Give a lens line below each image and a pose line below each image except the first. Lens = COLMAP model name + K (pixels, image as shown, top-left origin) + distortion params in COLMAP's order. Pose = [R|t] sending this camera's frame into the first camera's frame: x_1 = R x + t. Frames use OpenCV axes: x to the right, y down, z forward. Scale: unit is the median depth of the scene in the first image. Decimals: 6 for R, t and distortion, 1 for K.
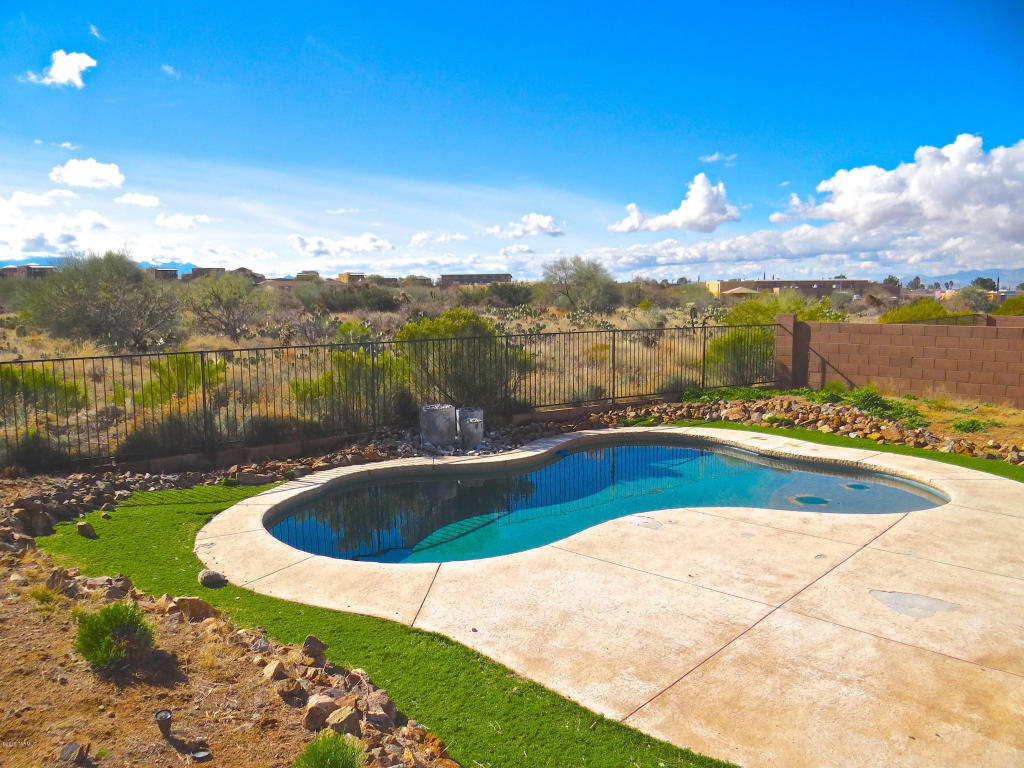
lens RADIAL K [[823.4, 0, 511.0], [0, 823.4, 382.7], [0, 0, 1]] dist [0.014434, -0.010596]
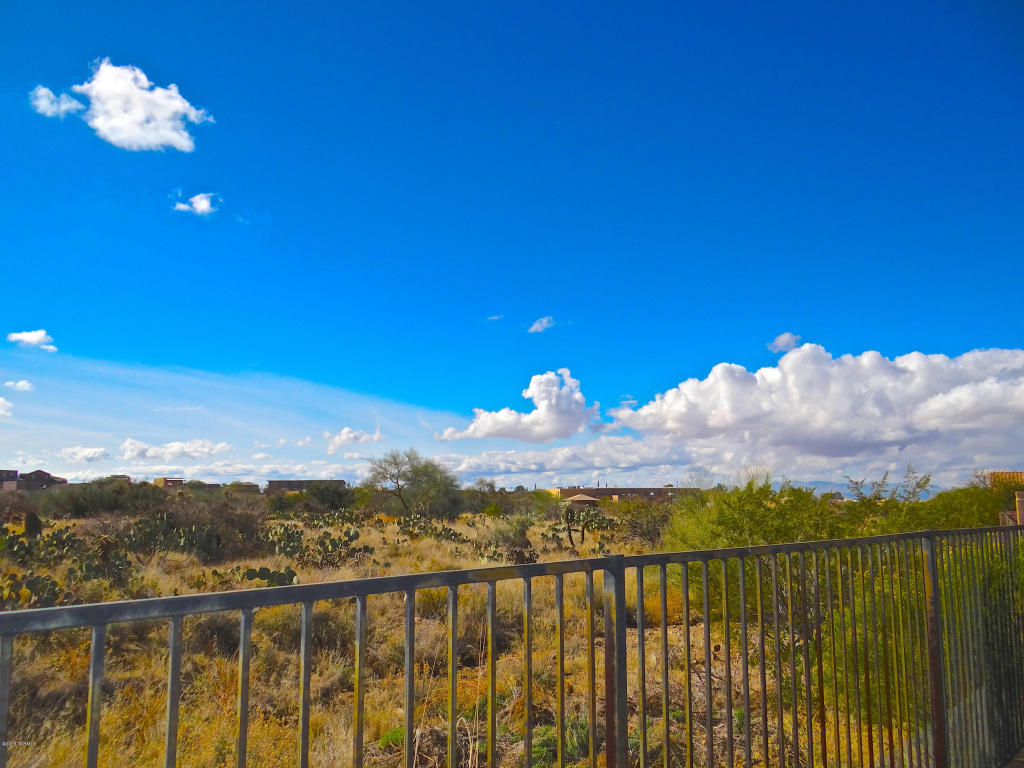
lens RADIAL K [[823.4, 0, 513.8], [0, 823.4, 378.5], [0, 0, 1]] dist [0.014434, -0.010596]
pose [[0.980214, 0.035389, 0.194754, 0.015651], [0.015291, 0.967410, -0.252753, -0.011460], [-0.197352, 0.250730, 0.947727, 0.170773]]
